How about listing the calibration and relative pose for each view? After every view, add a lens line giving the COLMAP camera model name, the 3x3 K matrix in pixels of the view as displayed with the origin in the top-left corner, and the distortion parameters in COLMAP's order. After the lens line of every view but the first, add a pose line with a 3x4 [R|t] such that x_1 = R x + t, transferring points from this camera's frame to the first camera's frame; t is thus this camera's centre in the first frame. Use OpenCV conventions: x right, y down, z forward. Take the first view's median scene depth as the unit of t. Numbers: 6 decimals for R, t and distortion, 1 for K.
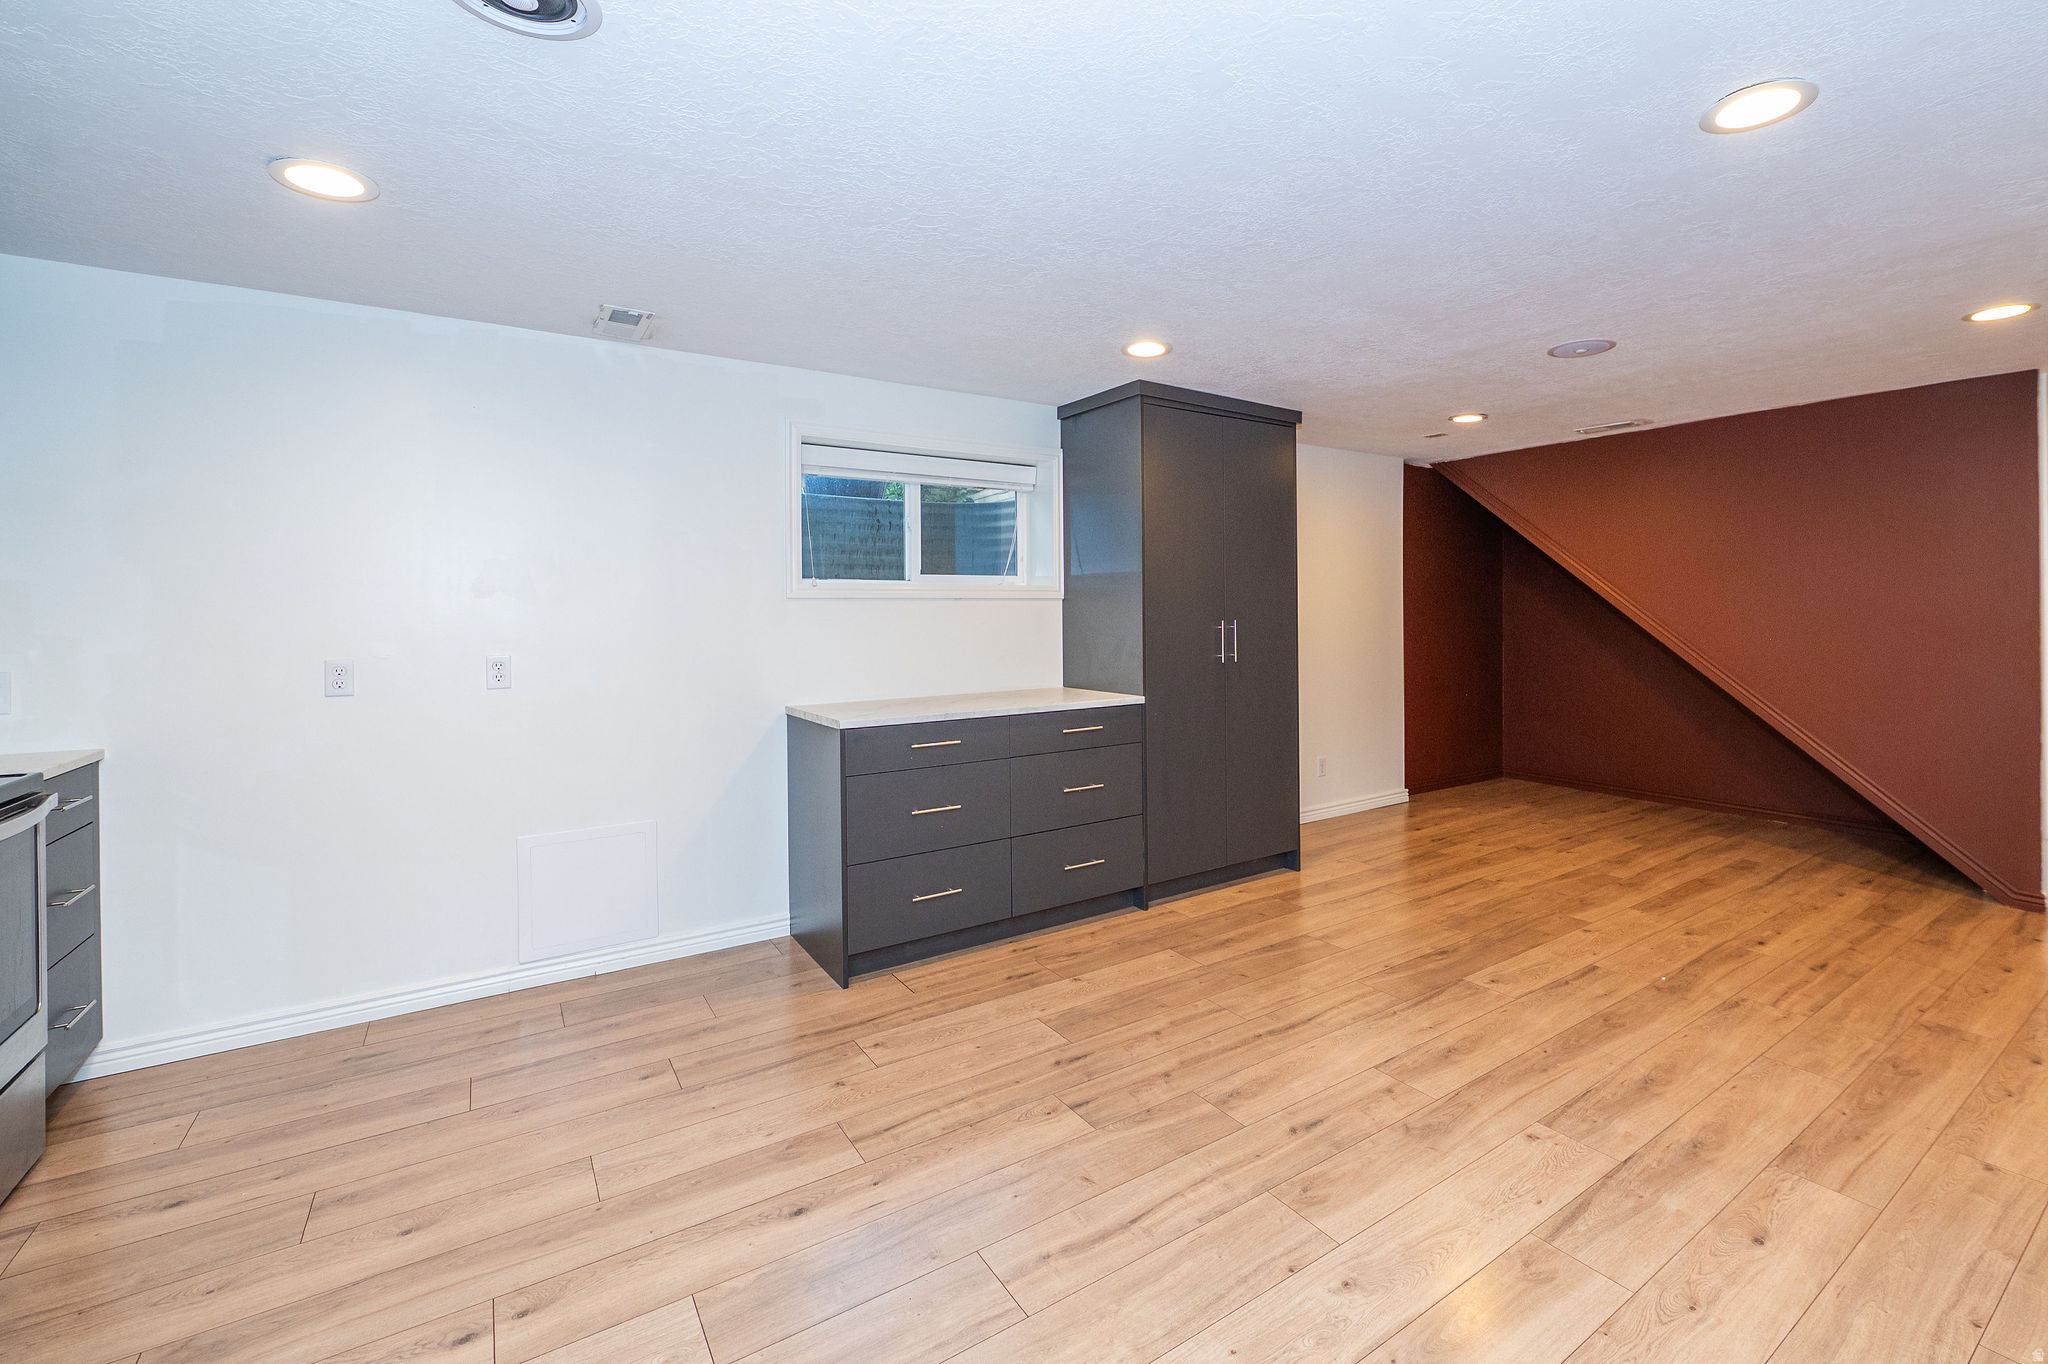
lens RADIAL K [[883.4, 0, 1112.0], [0, 883.4, 659.4], [0, 0, 1]] dist [-0.013469, -0.000282]
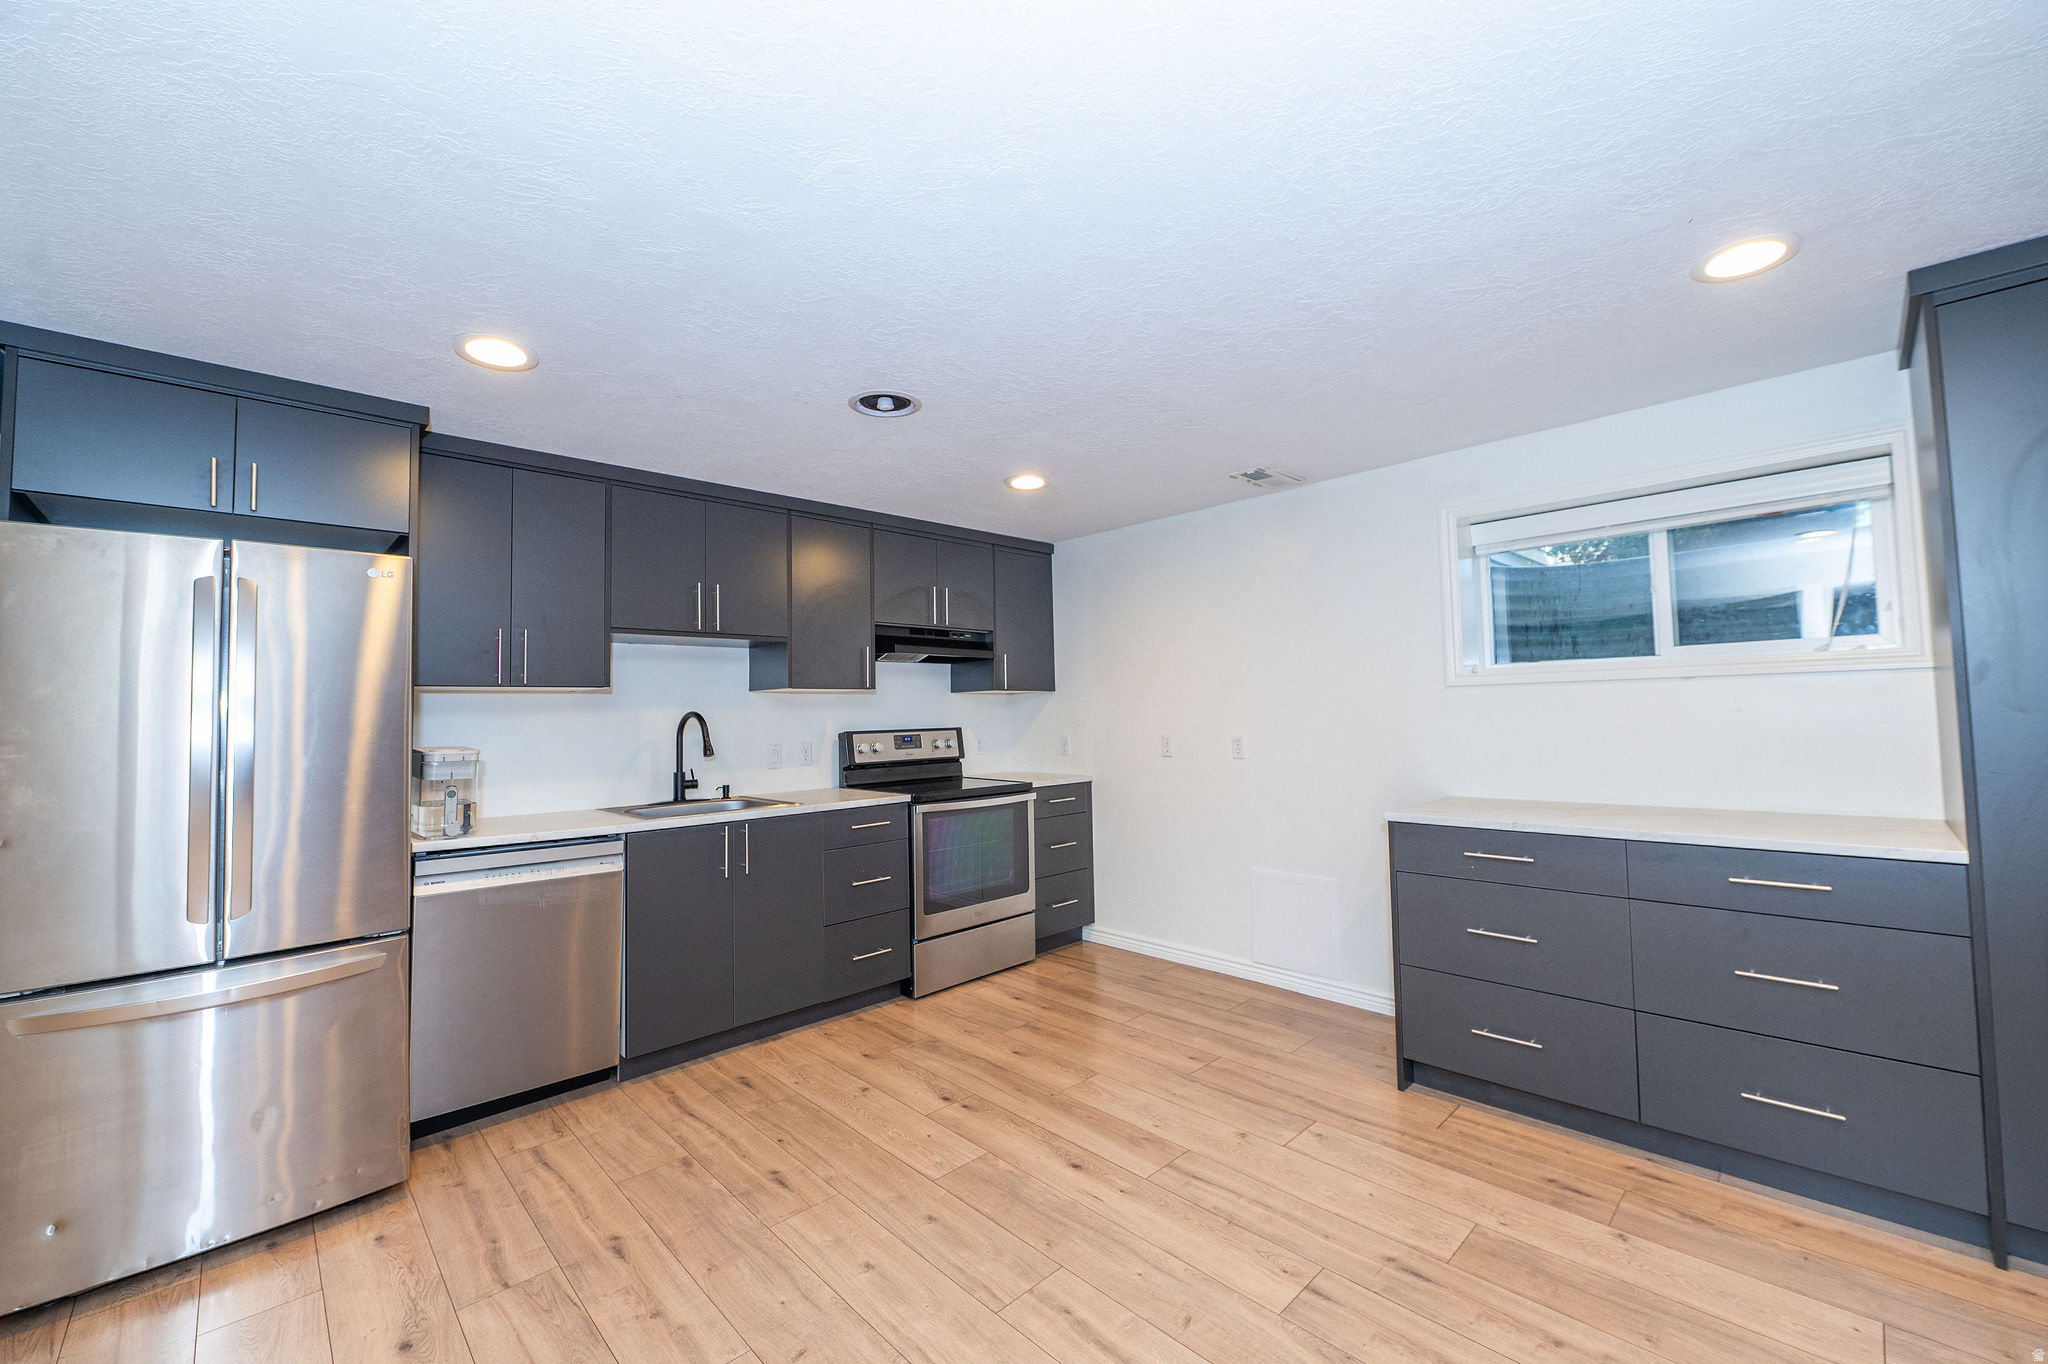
lens RADIAL K [[809.9, 0, 1026.0], [0, 809.9, 676.5], [0, 0, 1]] dist [-0.006723, -0.000323]
pose [[0.152559, -0.038934, -0.987527, 0.609714], [-0.028323, 0.998641, -0.043748, -0.035510], [0.987888, 0.034644, 0.151249, 0.507969]]
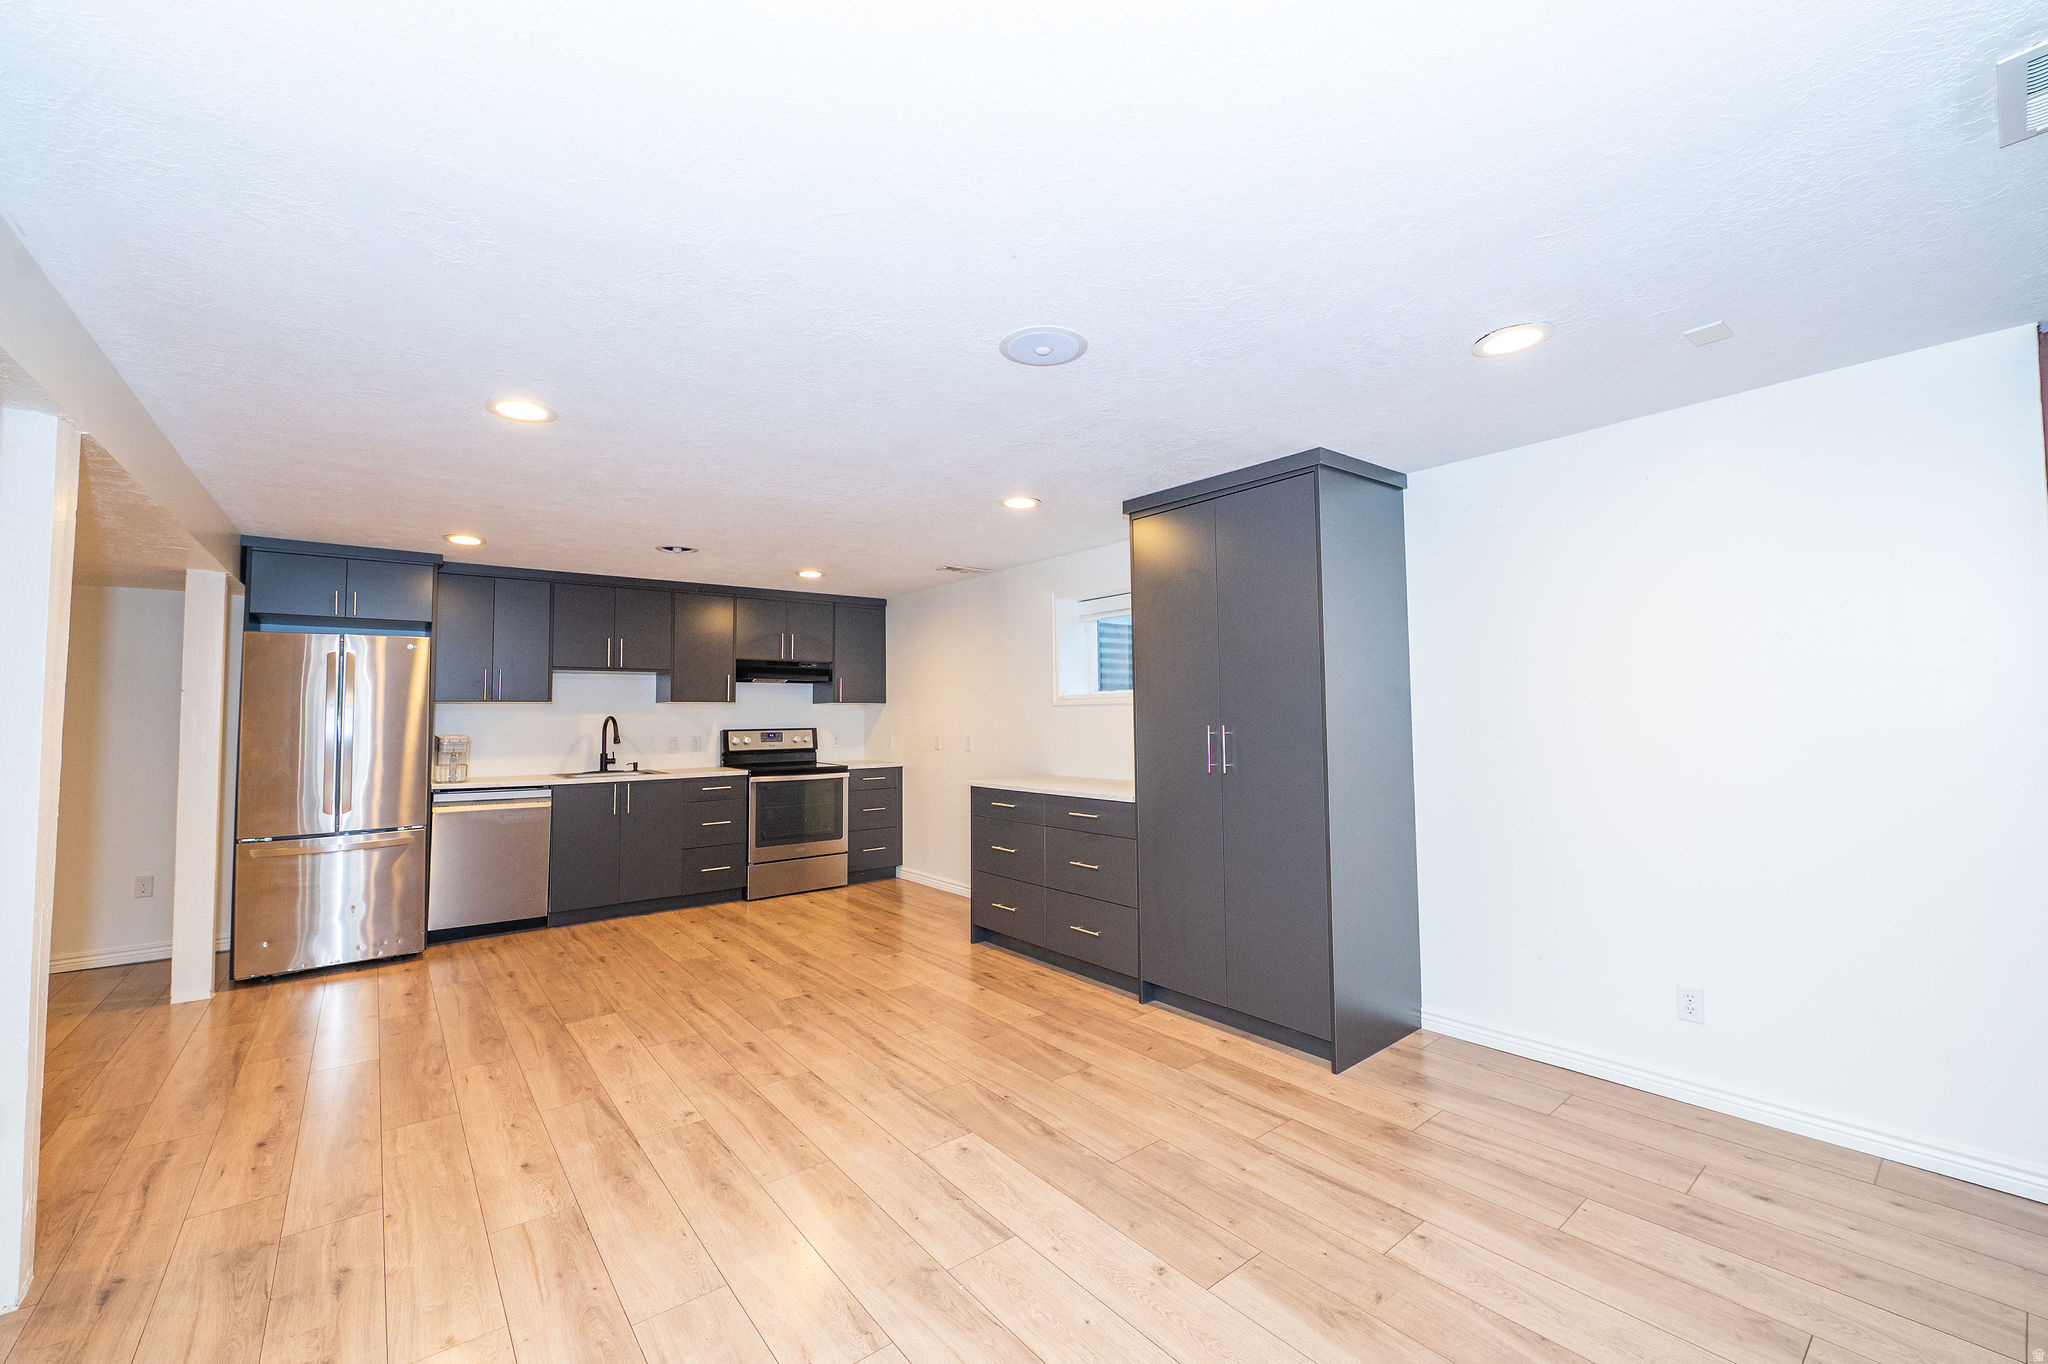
lens RADIAL K [[816.1, 0, 1027.8], [0, 816.1, 675.0], [0, 0, 1]] dist [-0.005658, -0.000420]
pose [[0.060138, -0.040518, -0.997367, 1.442254], [-0.039099, 0.998313, -0.042914, -0.079357], [0.997424, 0.041577, 0.058453, 1.142695]]
